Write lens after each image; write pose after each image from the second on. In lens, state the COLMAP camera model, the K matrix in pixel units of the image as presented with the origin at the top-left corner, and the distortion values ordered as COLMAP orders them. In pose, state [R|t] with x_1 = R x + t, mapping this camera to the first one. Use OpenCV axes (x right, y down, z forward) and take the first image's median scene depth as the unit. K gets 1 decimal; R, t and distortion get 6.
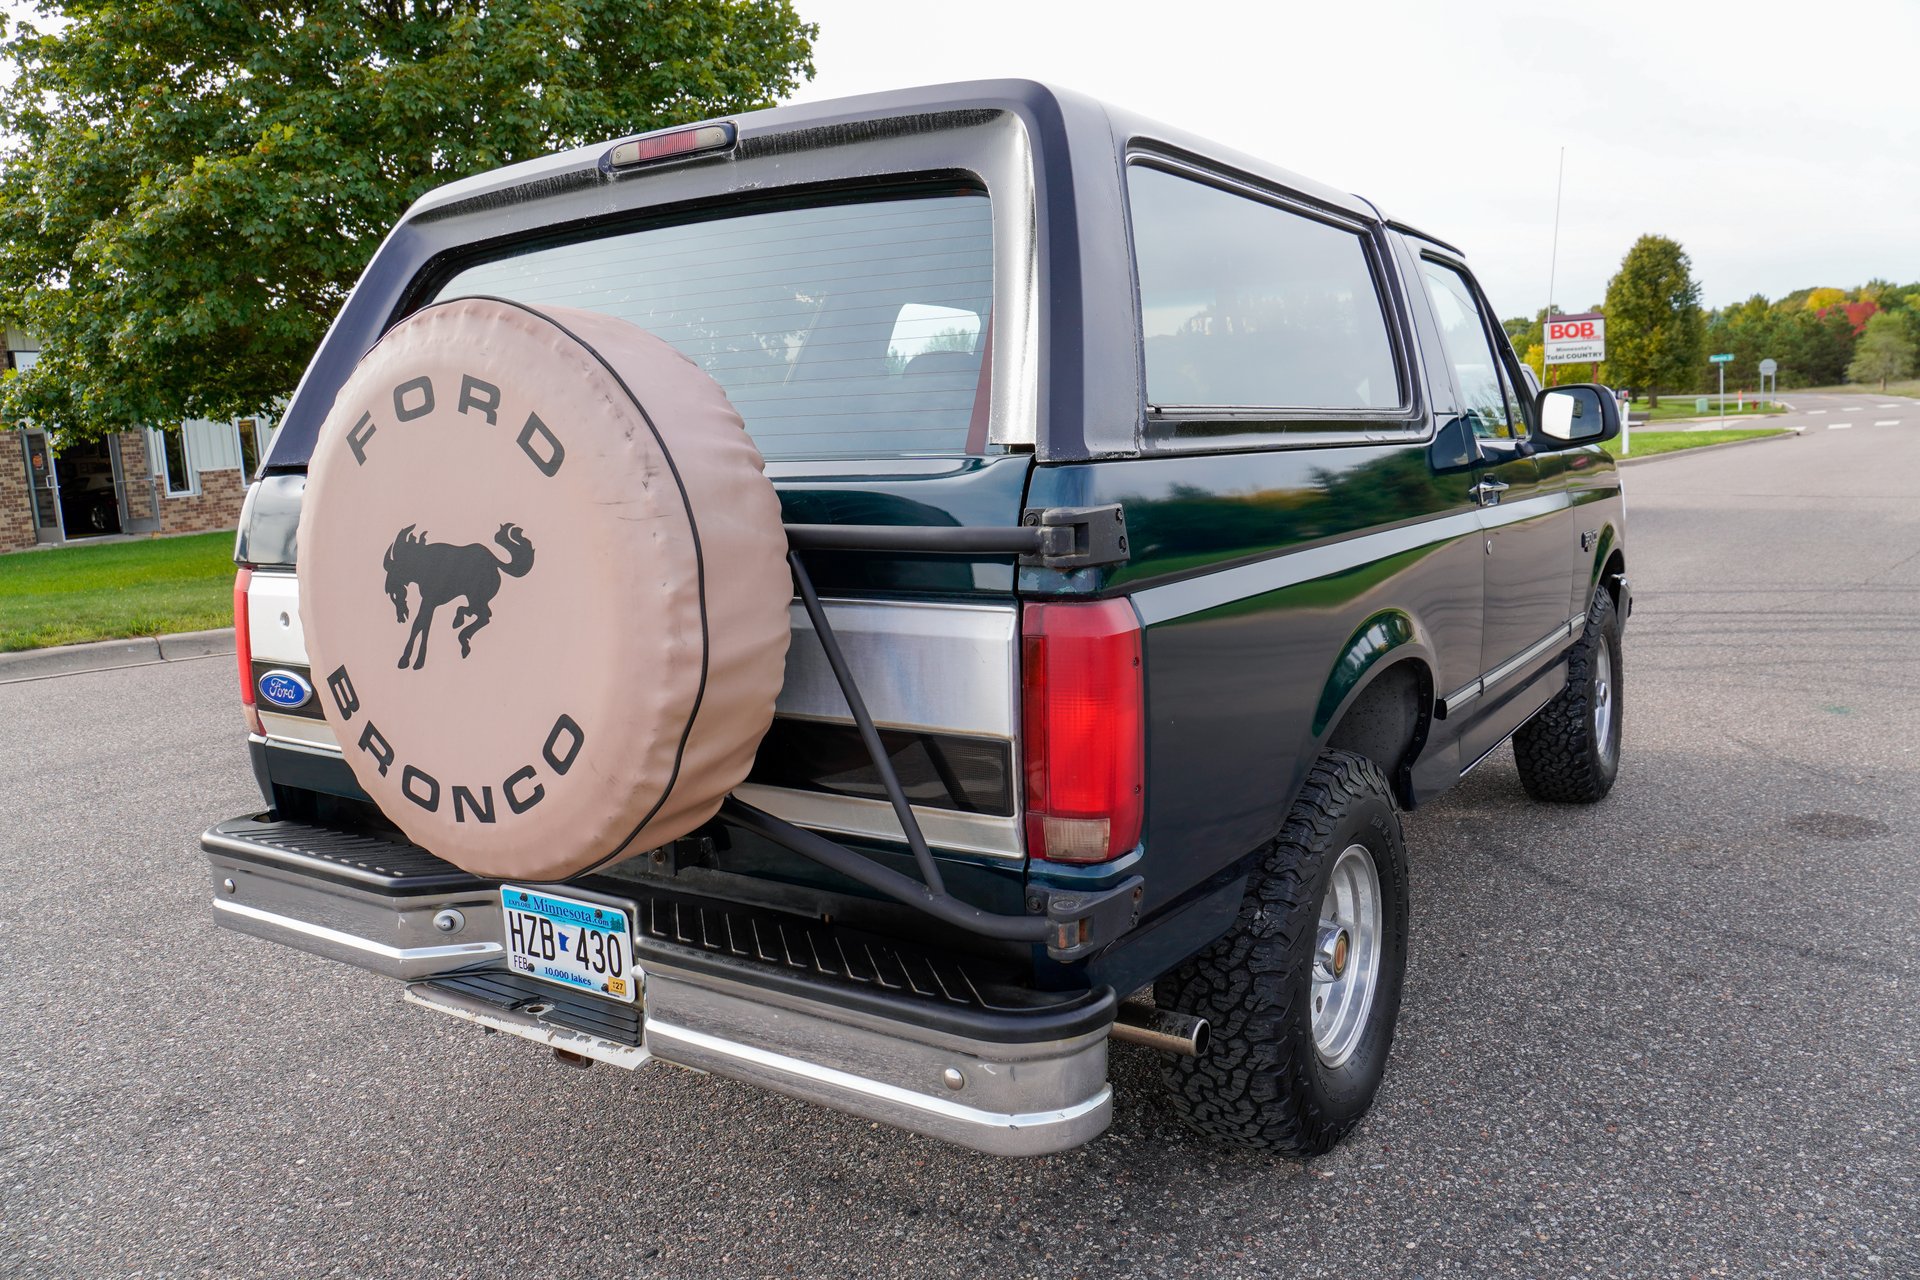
lens RADIAL K [[1430.5, 0, 965.0], [0, 1430.5, 622.4], [0, 0, 1]] dist [-0.131530, 0.093621]
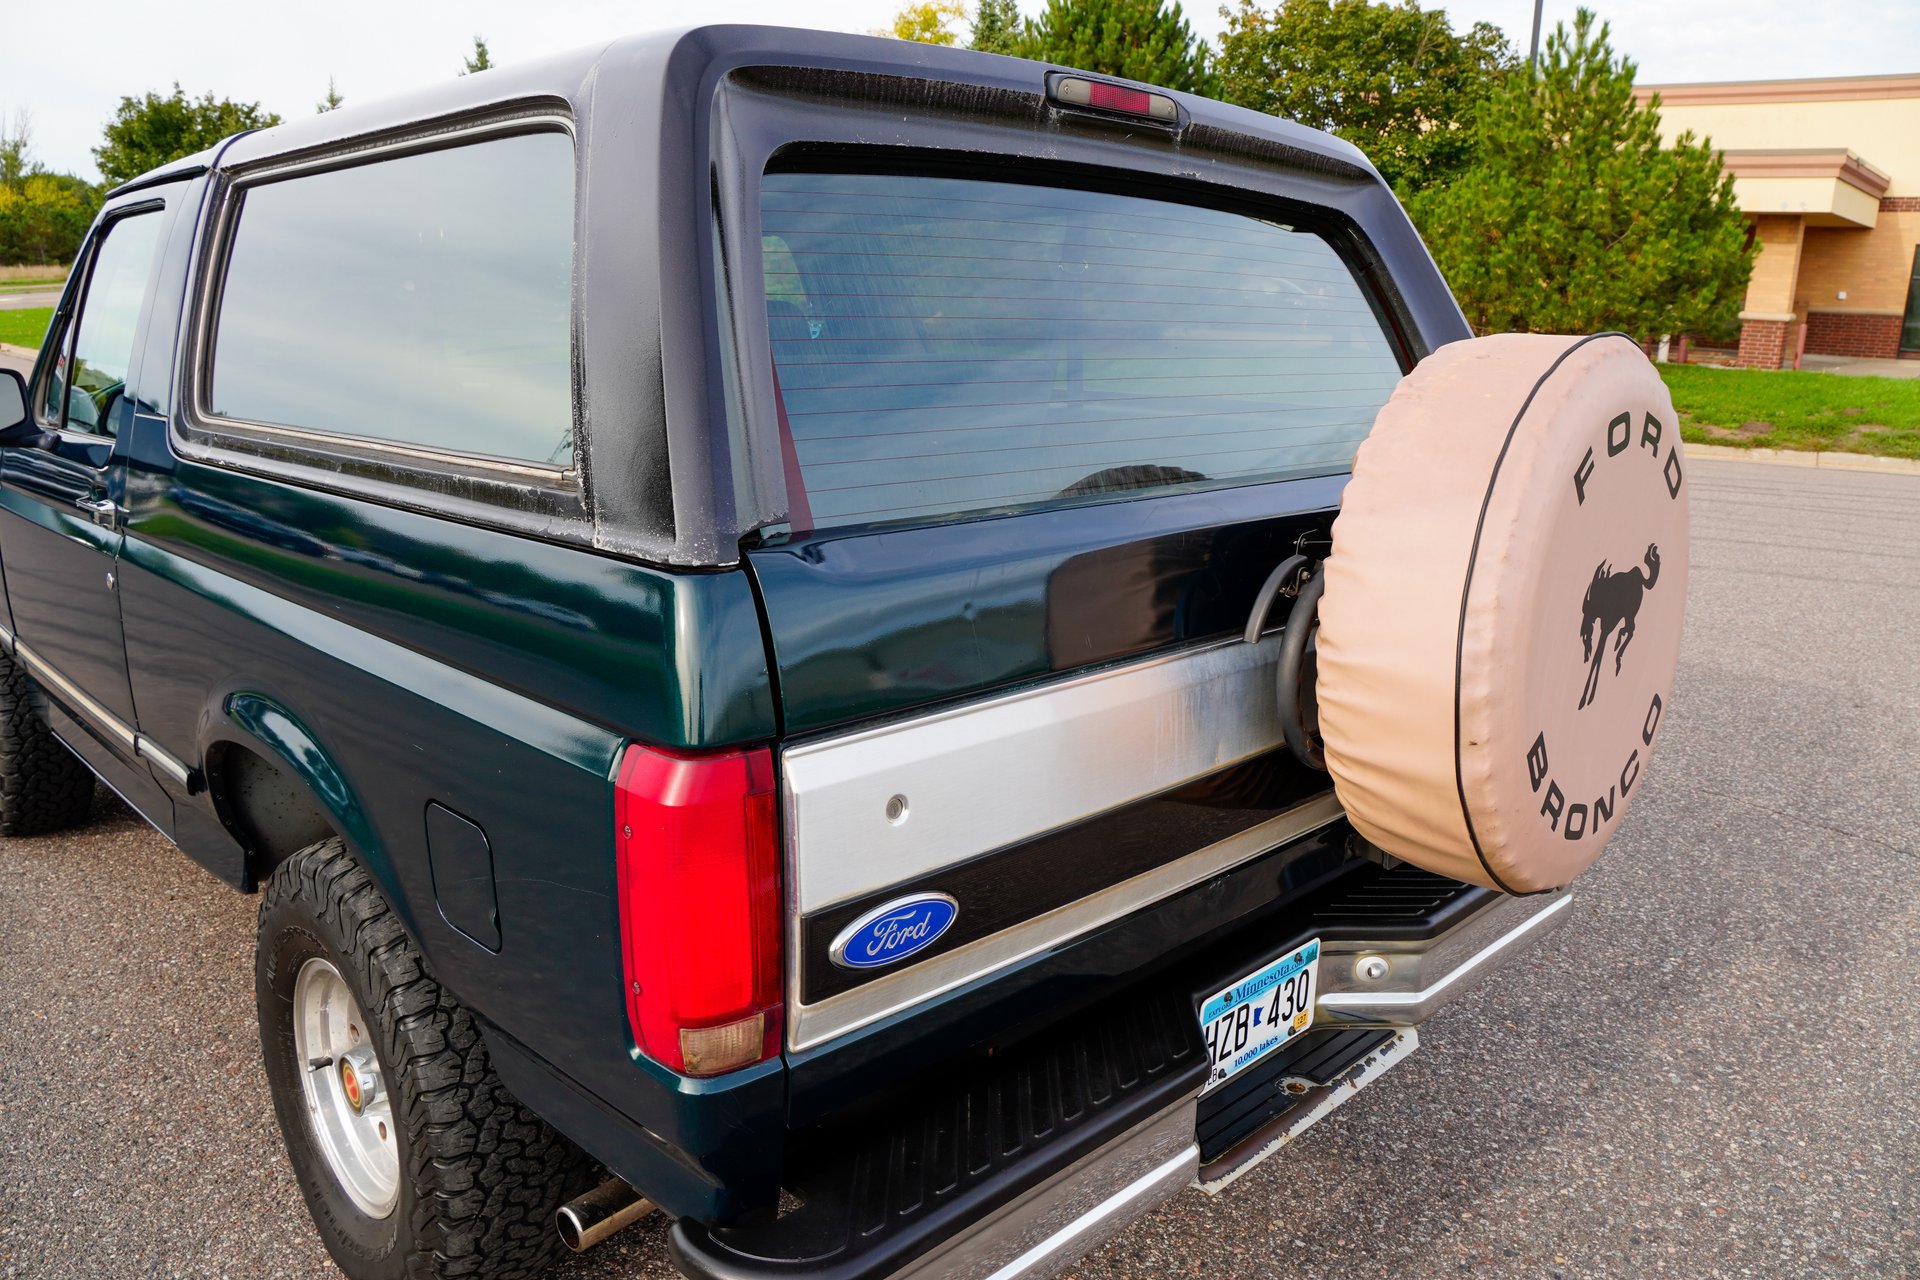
lens RADIAL K [[1430.5, 0, 965.0], [0, 1430.5, 622.4], [0, 0, 1]] dist [-0.131530, 0.093621]
pose [[0.222858, -0.176524, 0.958735, -1.092288], [0.104137, 0.982152, 0.156629, -0.171911], [-0.969273, 0.064934, 0.237263, 0.907197]]
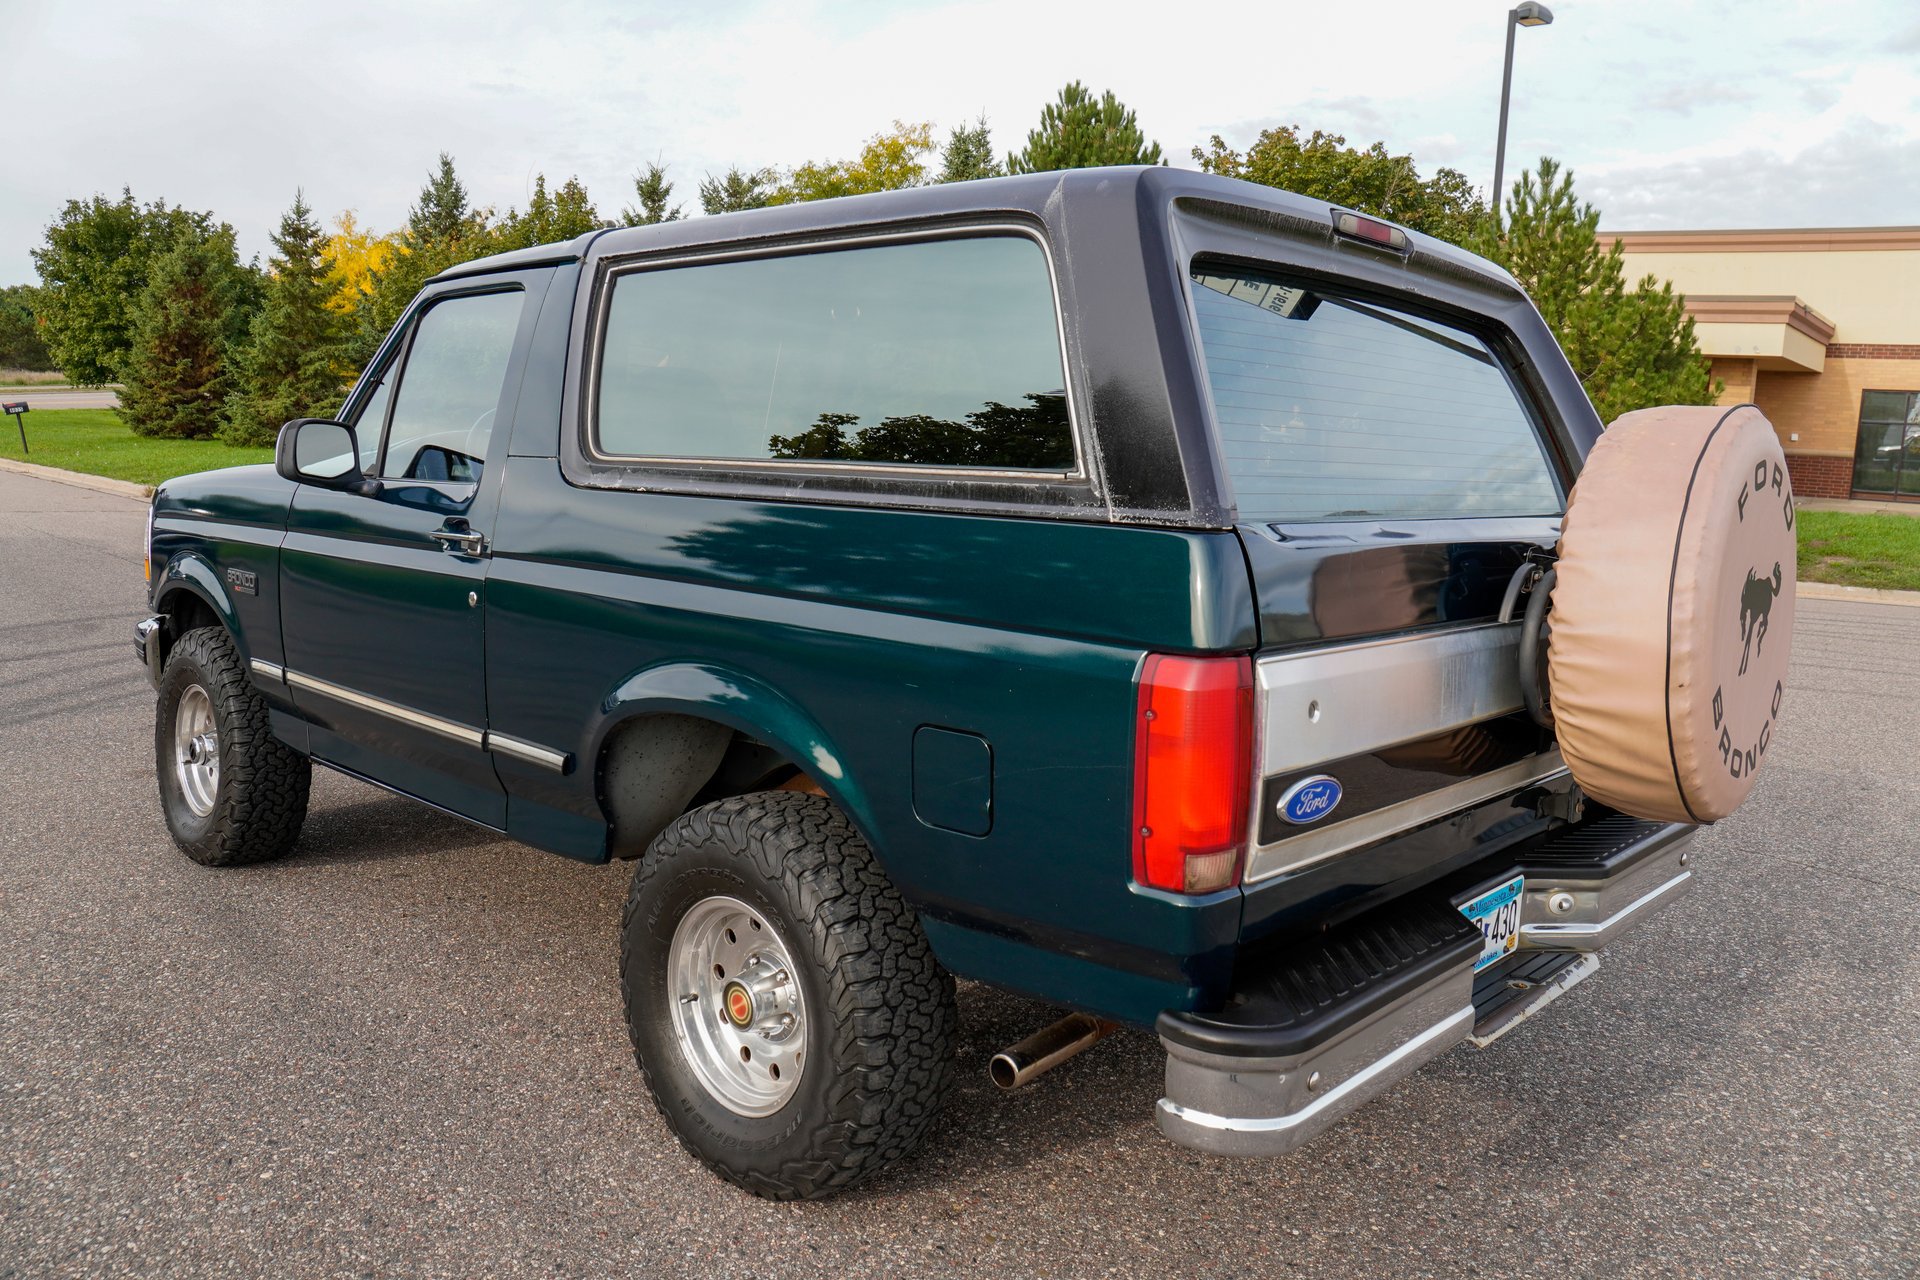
lens RADIAL K [[1480.0, 0, 979.6], [0, 1480.0, 606.8], [0, 0, 1]] dist [-0.127070, 0.117708]
pose [[0.175377, -0.070599, 0.981967, -1.433305], [0.086127, 0.994702, 0.056132, -0.131448], [-0.980727, 0.074729, 0.180528, 1.117637]]
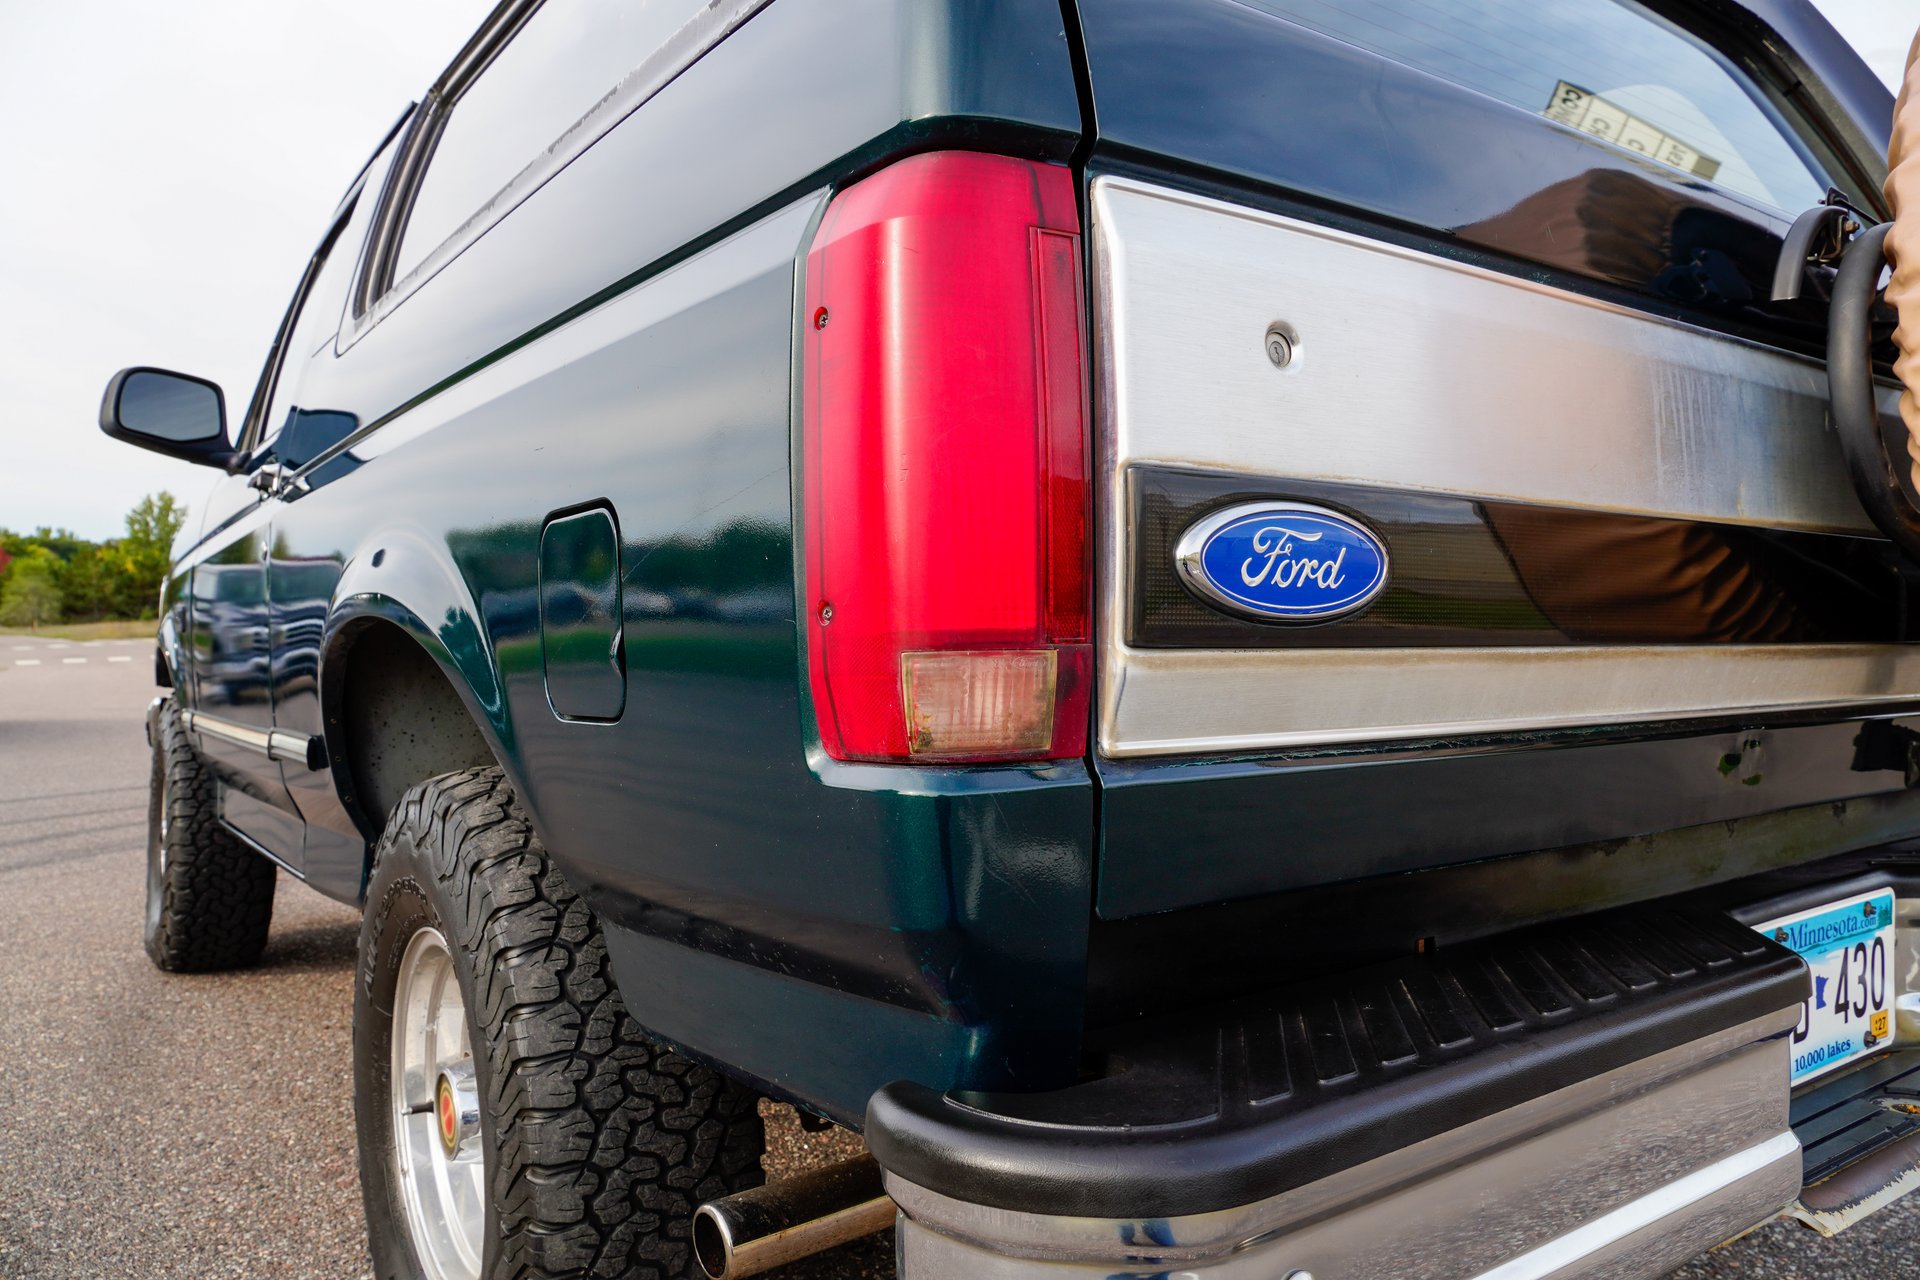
lens RADIAL K [[1430.5, 0, 965.0], [0, 1430.5, 622.4], [0, 0, 1]] dist [-0.131530, 0.093621]
pose [[0.383161, 0.044640, 0.922602, -0.880254], [0.117061, 0.988431, -0.096441, 0.090692], [-0.916234, 0.144953, 0.373502, 1.036020]]
